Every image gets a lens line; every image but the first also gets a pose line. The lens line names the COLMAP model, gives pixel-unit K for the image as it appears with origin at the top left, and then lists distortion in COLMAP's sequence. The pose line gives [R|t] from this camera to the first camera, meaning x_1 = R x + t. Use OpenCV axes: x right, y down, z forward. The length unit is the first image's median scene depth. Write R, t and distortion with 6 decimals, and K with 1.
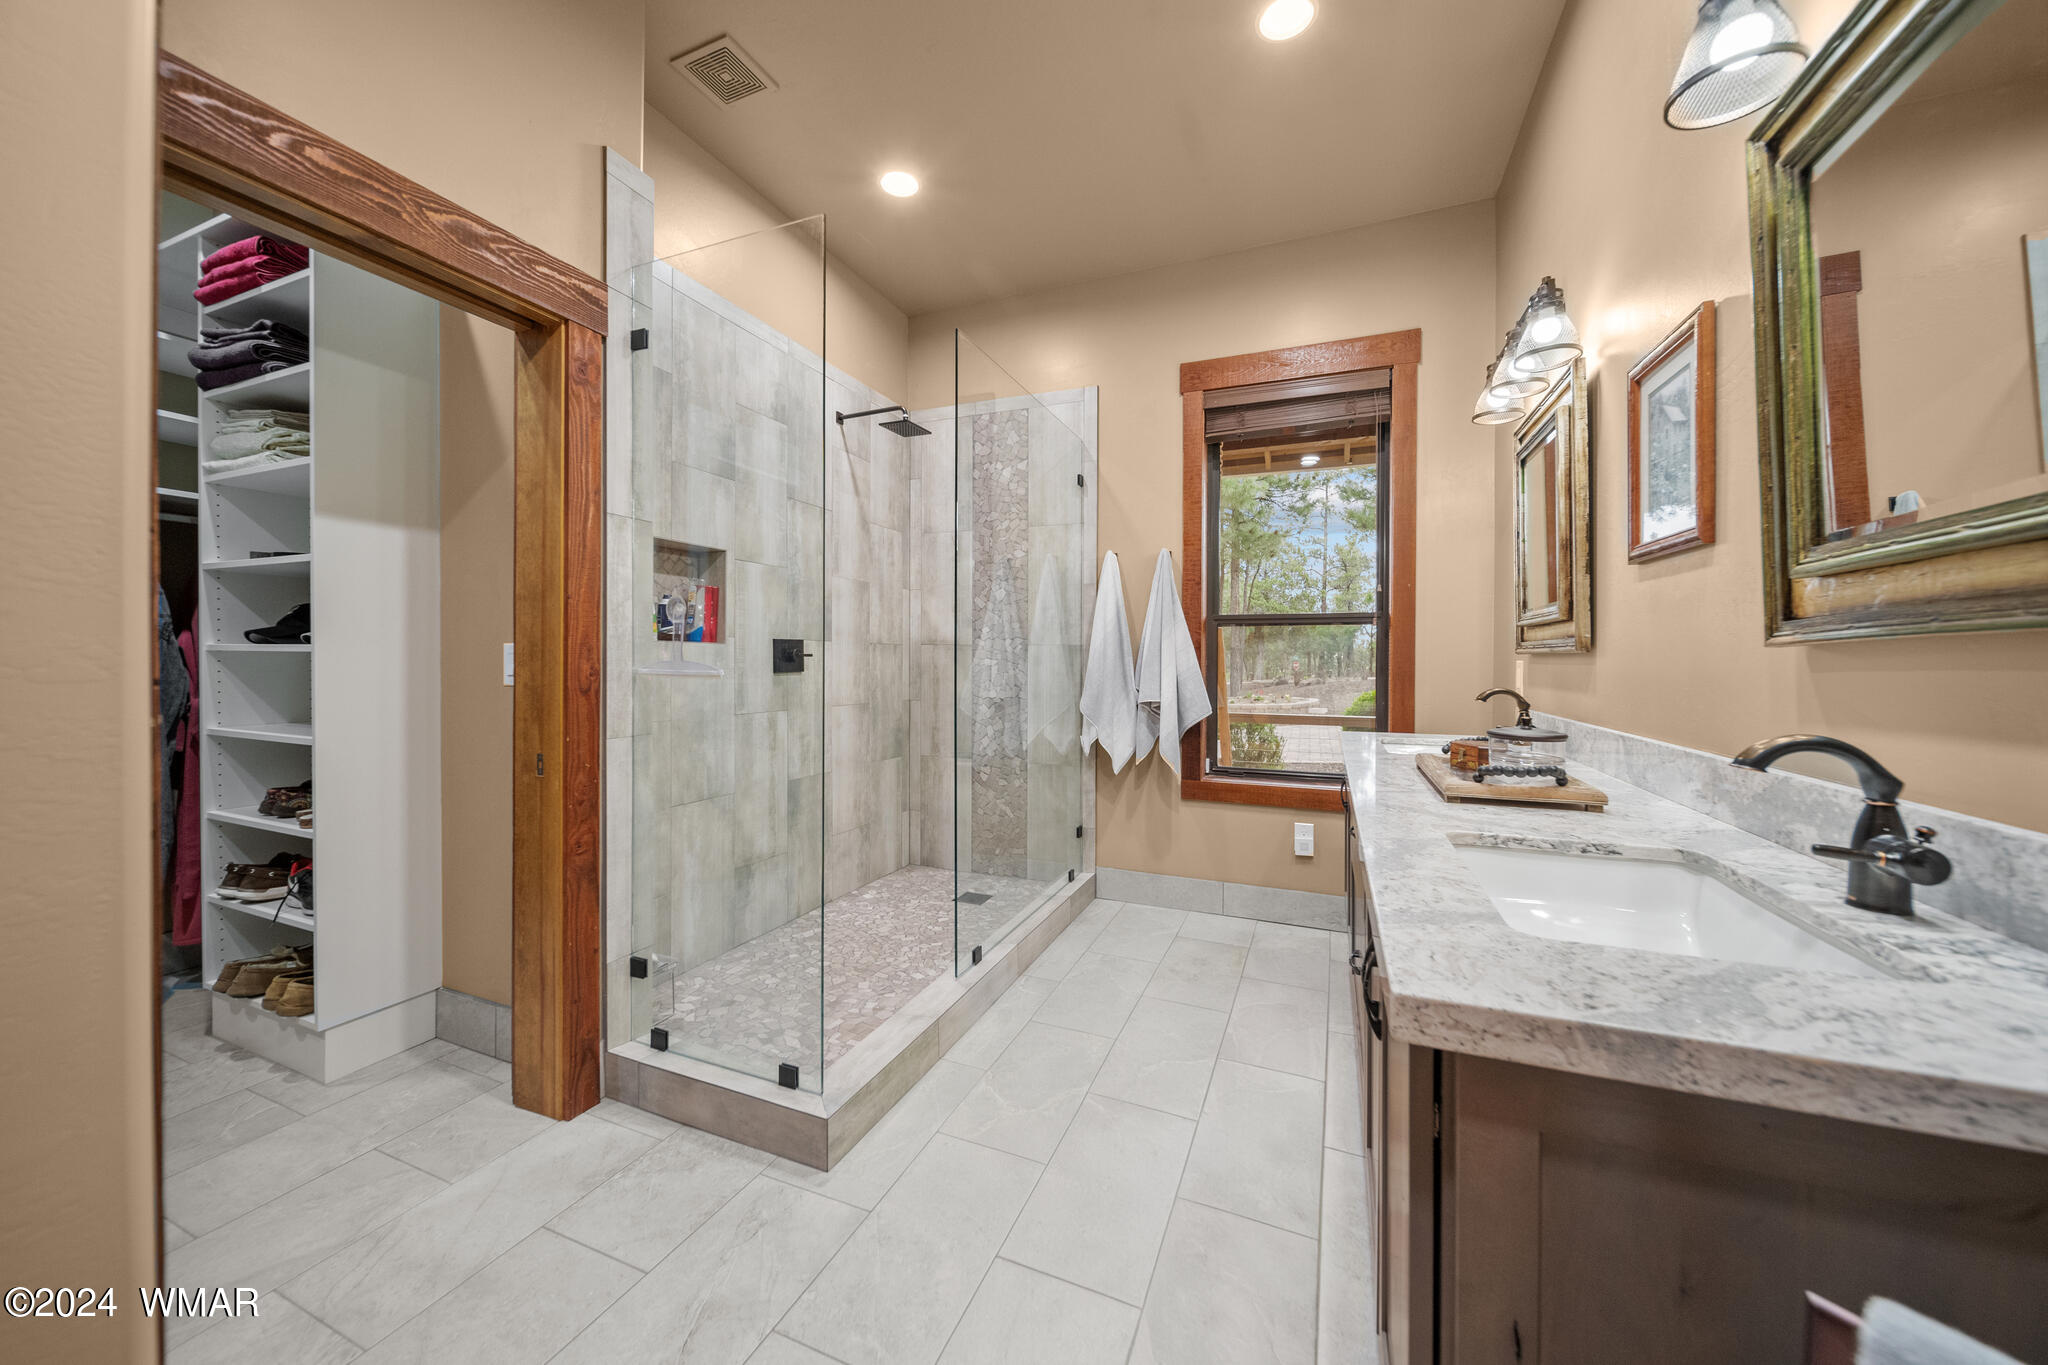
lens RADIAL K [[741.1, 0, 1023.9], [0, 741.1, 670.2], [0, 0, 1]] dist [0.000934, -0.000884]
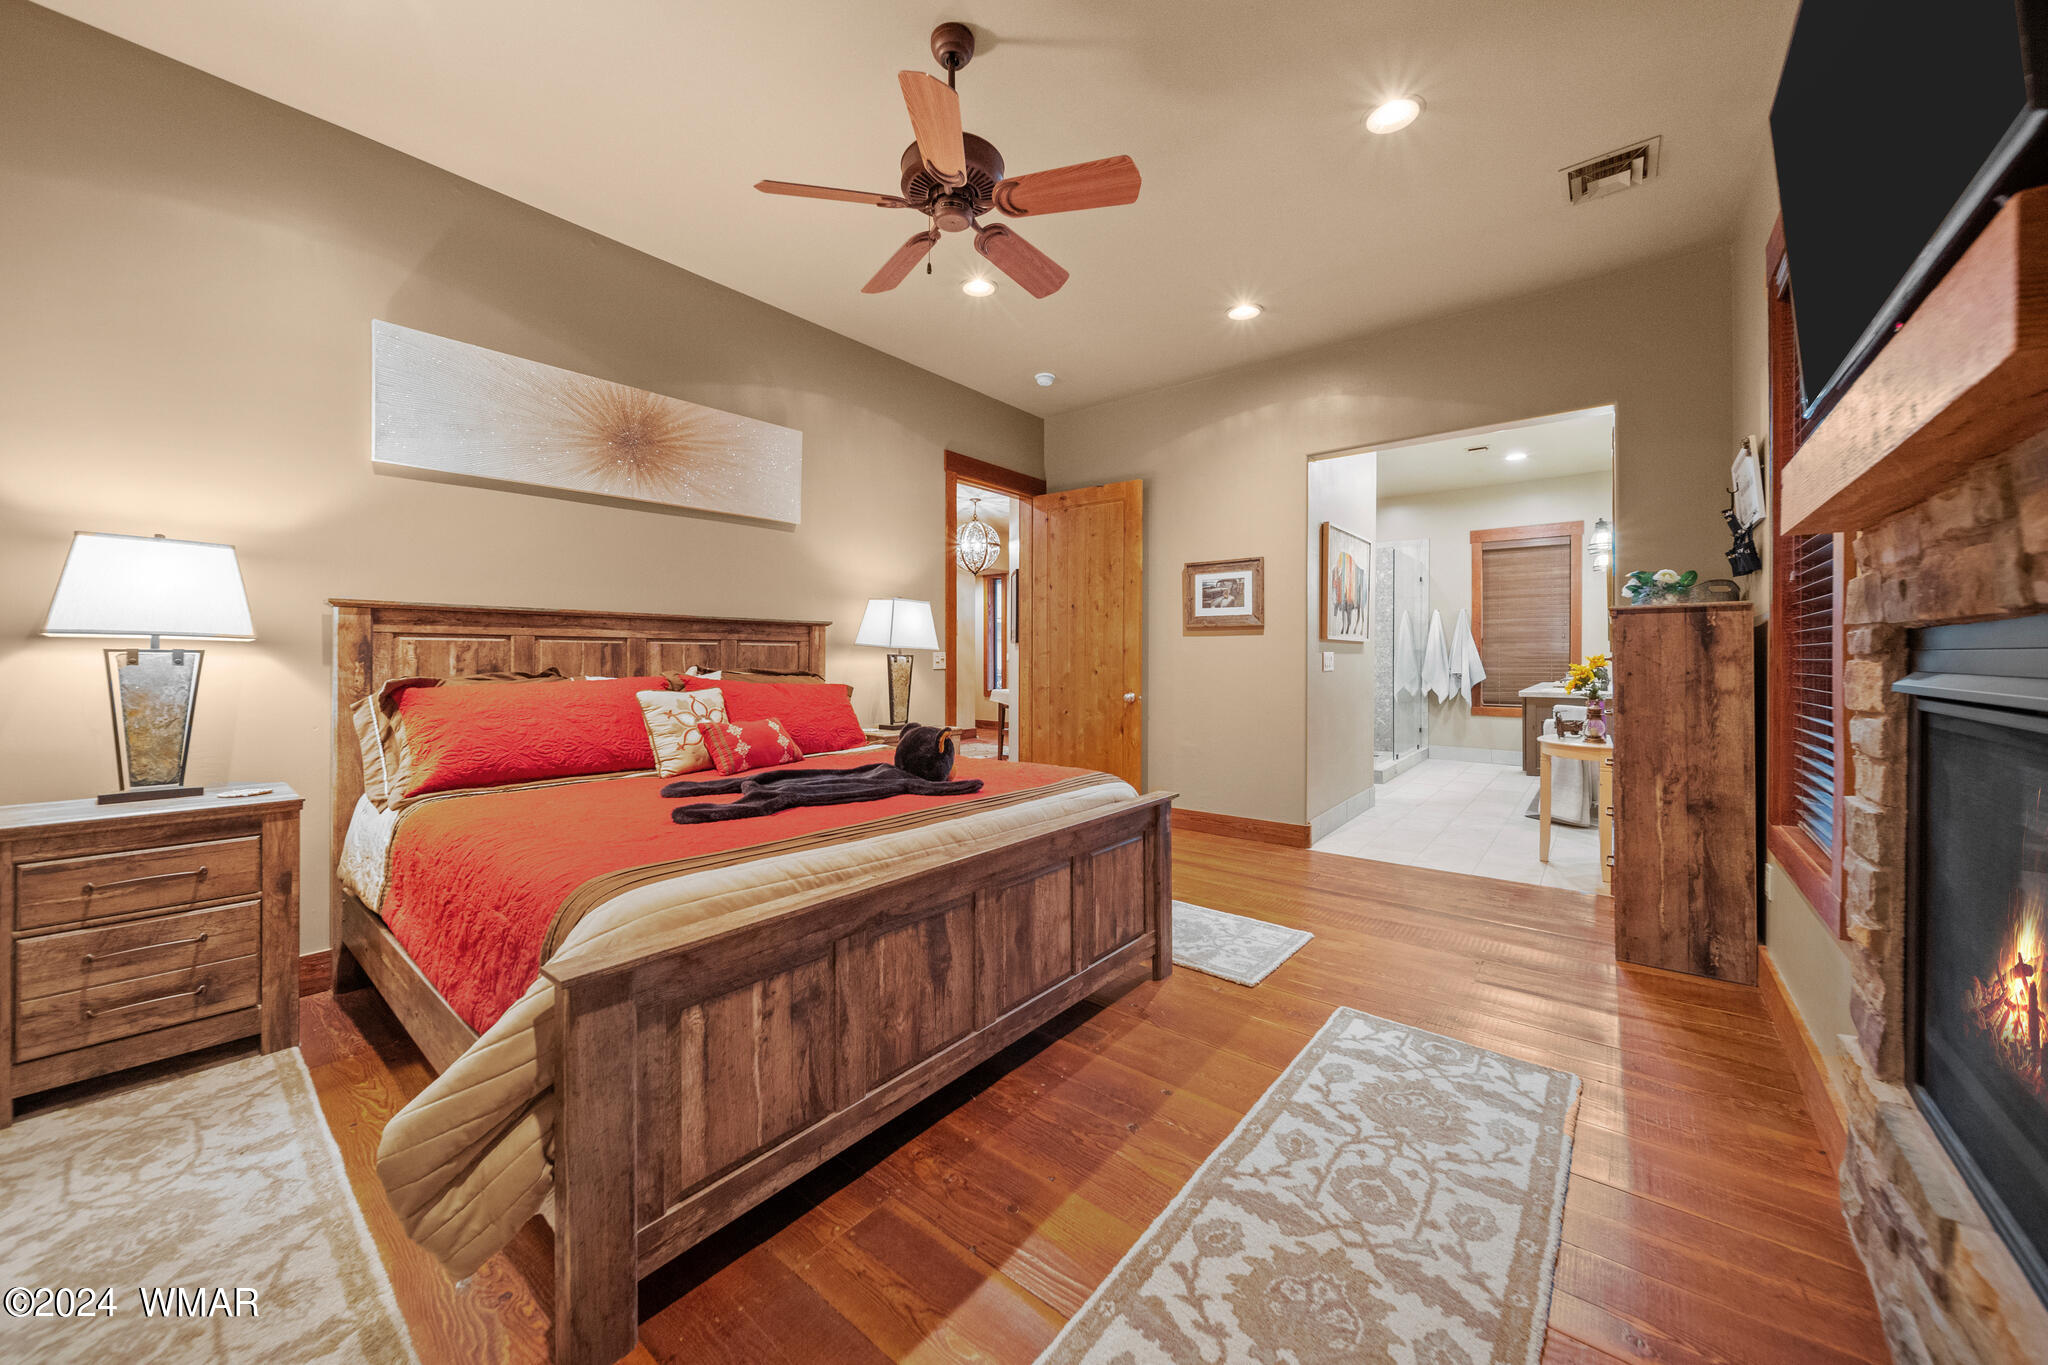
lens RADIAL K [[741.1, 0, 1011.0], [0, 741.1, 663.6], [0, 0, 1]] dist [0.000934, -0.000884]
pose [[0.955125, -0.000019, -0.296203, -0.485629], [-0.000772, 0.999996, -0.002552, 0.017640], [0.296202, 0.002666, 0.955122, -1.684133]]
